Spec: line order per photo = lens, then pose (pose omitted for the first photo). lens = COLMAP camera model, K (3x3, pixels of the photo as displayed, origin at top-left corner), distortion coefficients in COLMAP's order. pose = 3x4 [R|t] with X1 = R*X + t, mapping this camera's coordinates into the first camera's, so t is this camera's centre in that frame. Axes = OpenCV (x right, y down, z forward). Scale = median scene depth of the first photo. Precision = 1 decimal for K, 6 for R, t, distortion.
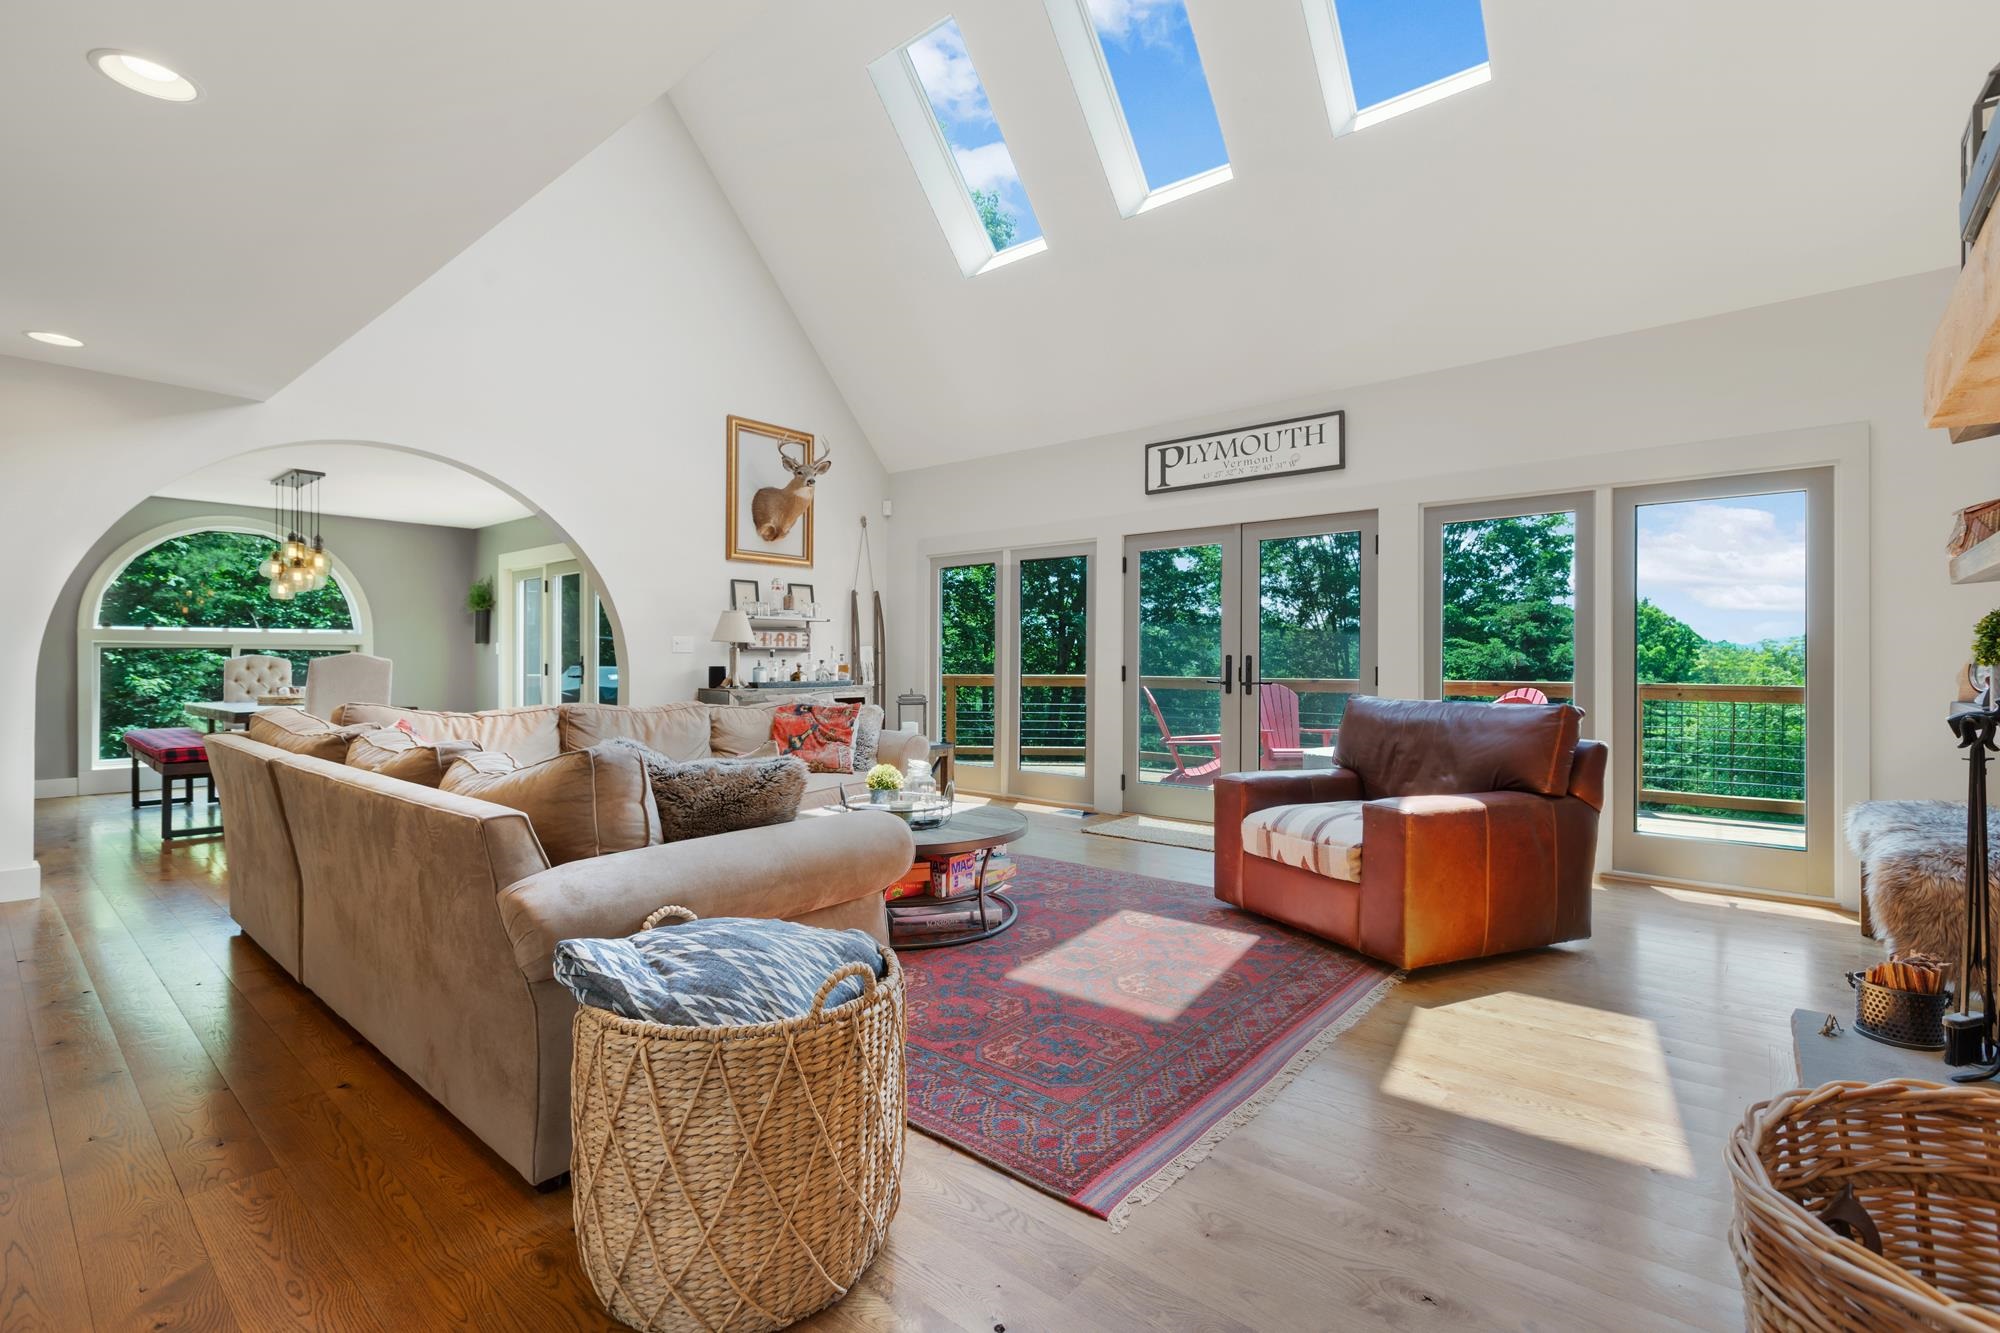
lens RADIAL K [[910.0, 0, 1011.8], [0, 910.0, 660.0], [0, 0, 1]] dist [0.000002, 0.005906]
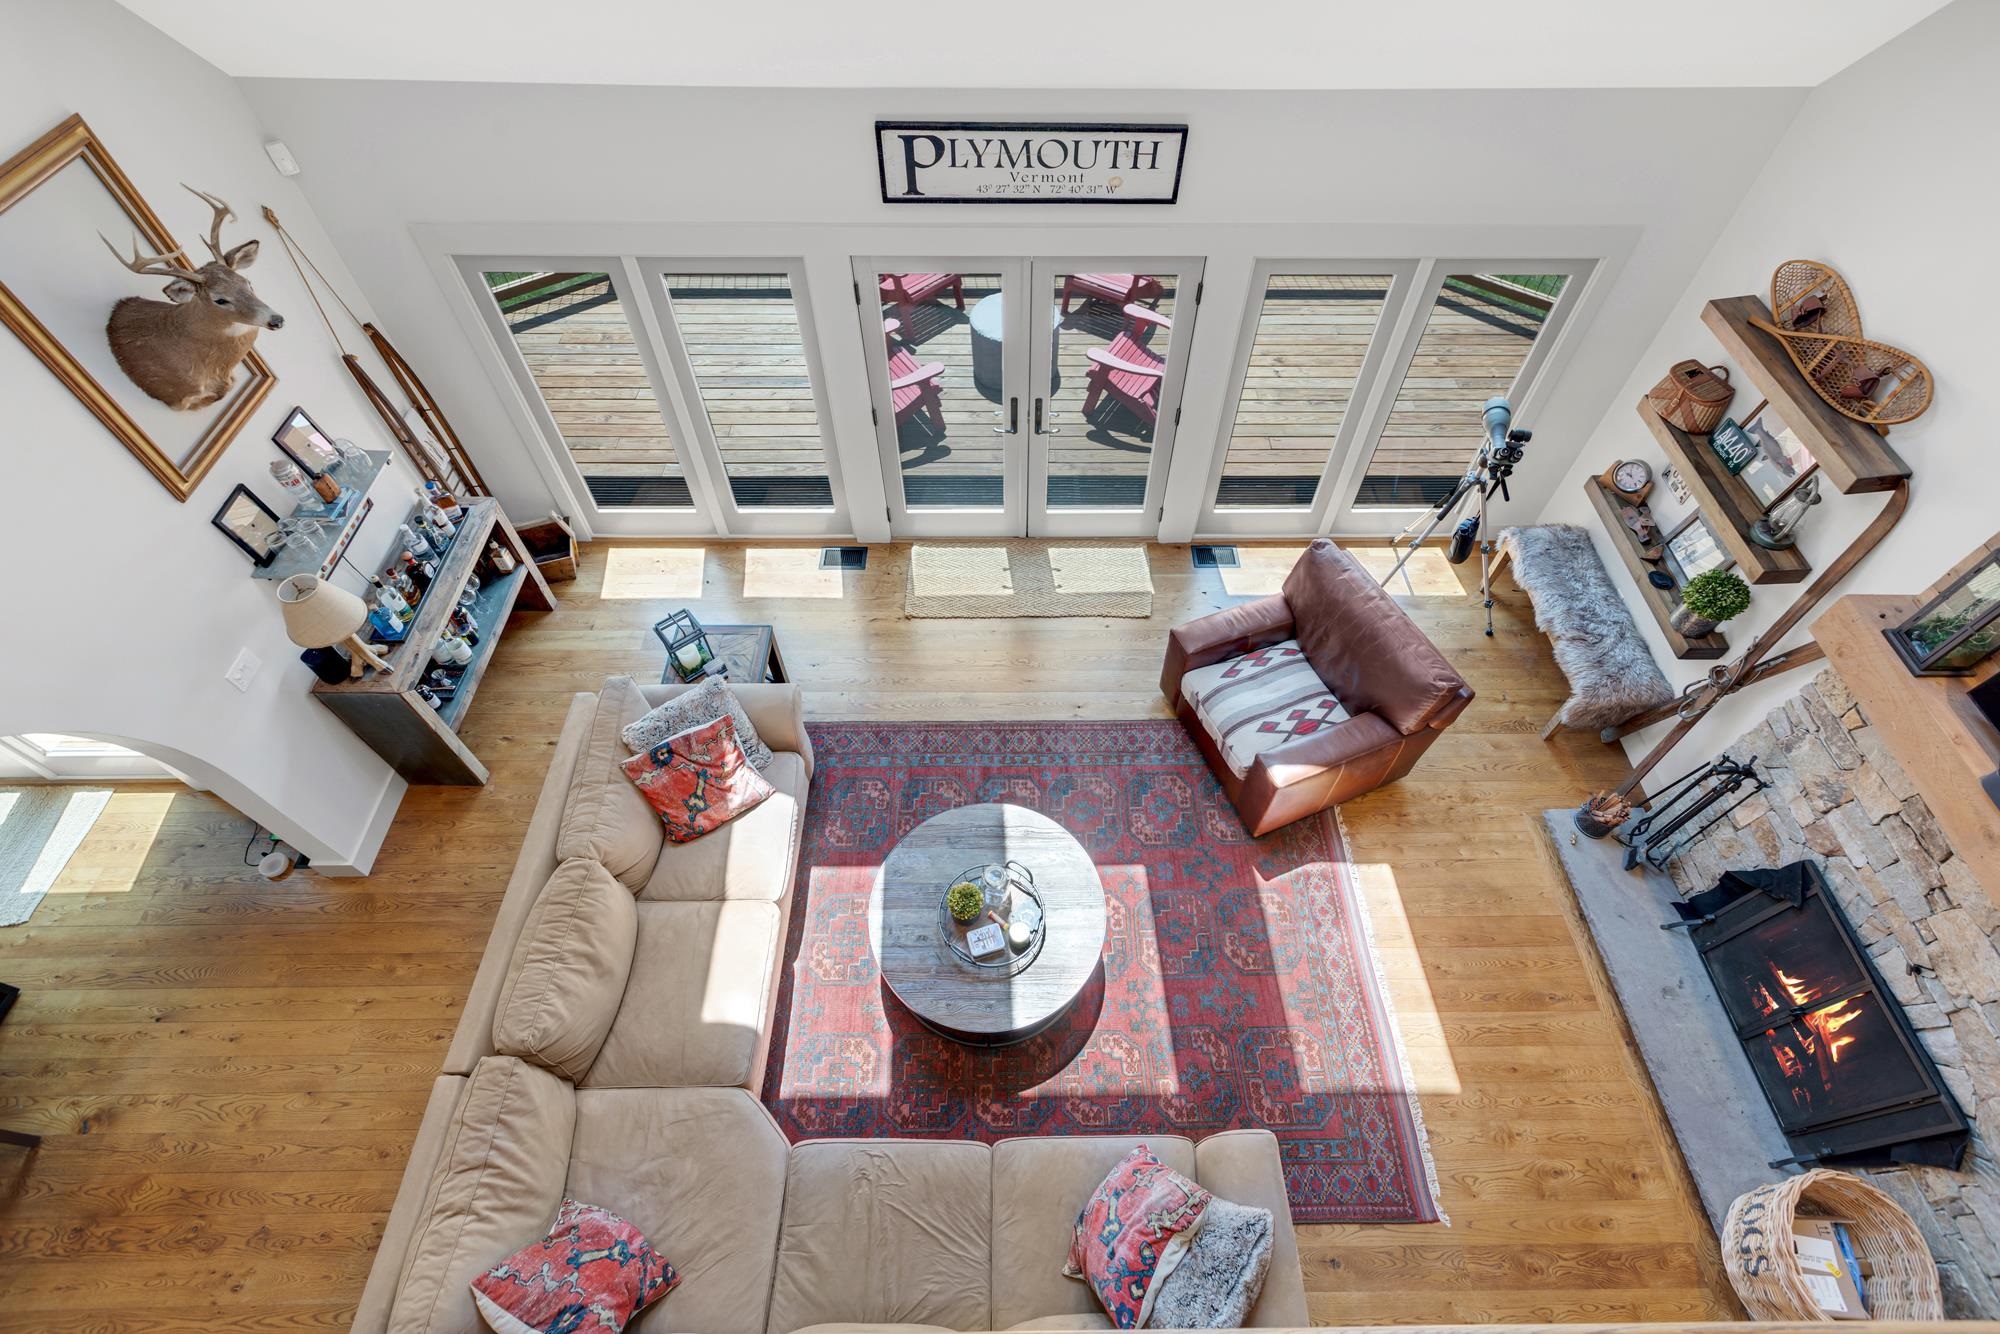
lens RADIAL K [[903.0, 0, 1018.1], [0, 903.0, 666.6], [0, 0, 1]] dist [0.003235, 0.000411]
pose [[0.753523, -0.525302, 0.395298, -0.231392], [-0.009816, 0.592230, 0.805710, -0.537446], [-0.657348, -0.611001, 0.441103, 0.443042]]
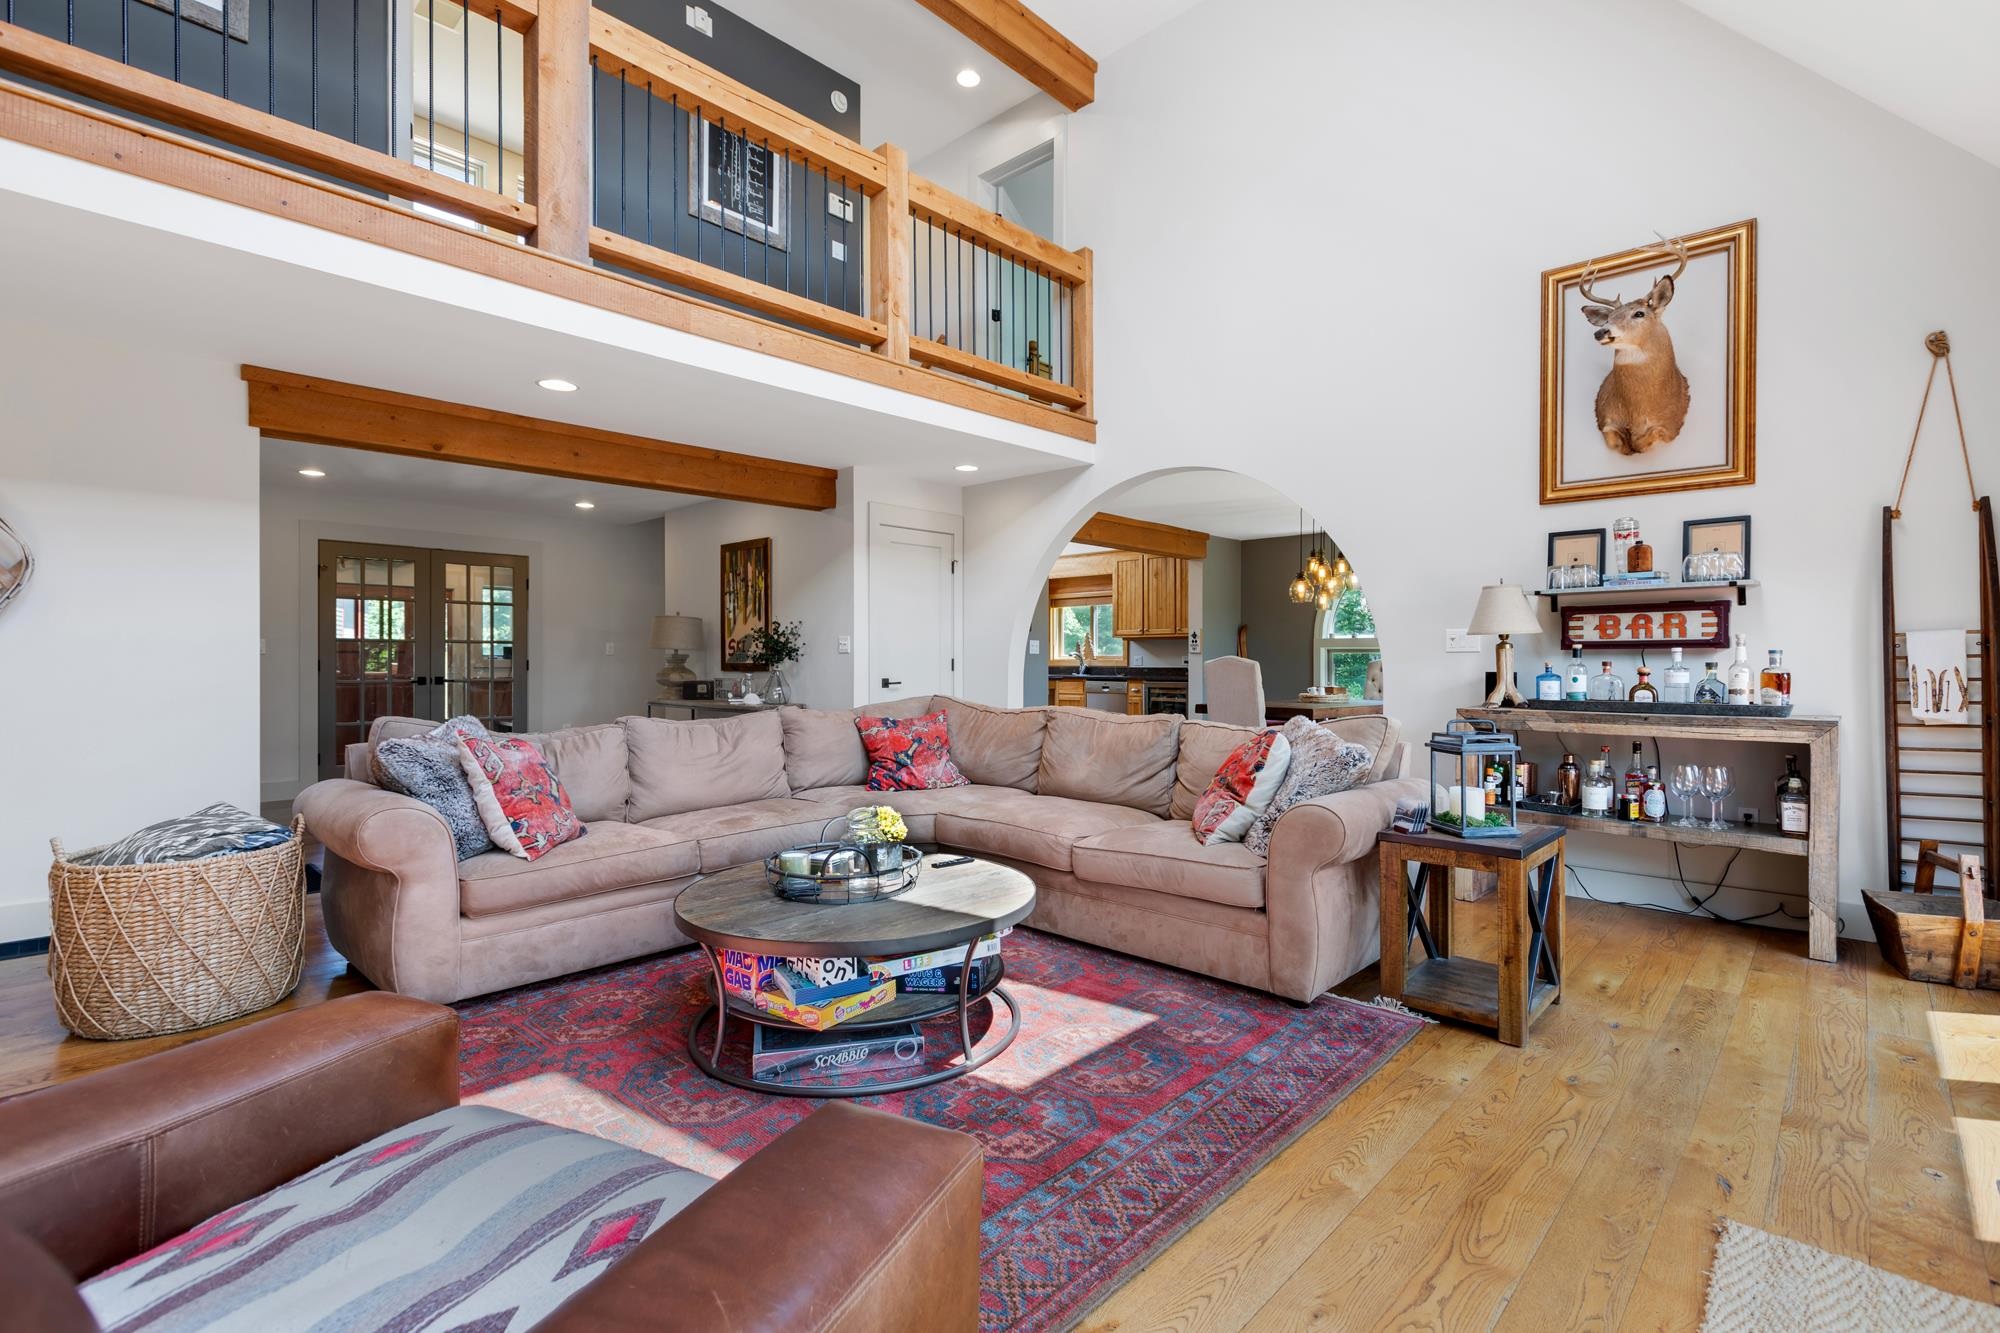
lens RADIAL K [[906.4, 0, 1021.8], [0, 906.4, 664.3], [0, 0, 1]] dist [0.006114, 0.000029]
pose [[-0.042894, 0.003022, -0.999075, 0.375762], [0.001810, 0.999994, 0.002947, -0.001455], [0.999078, -0.001681, -0.042899, 0.745091]]
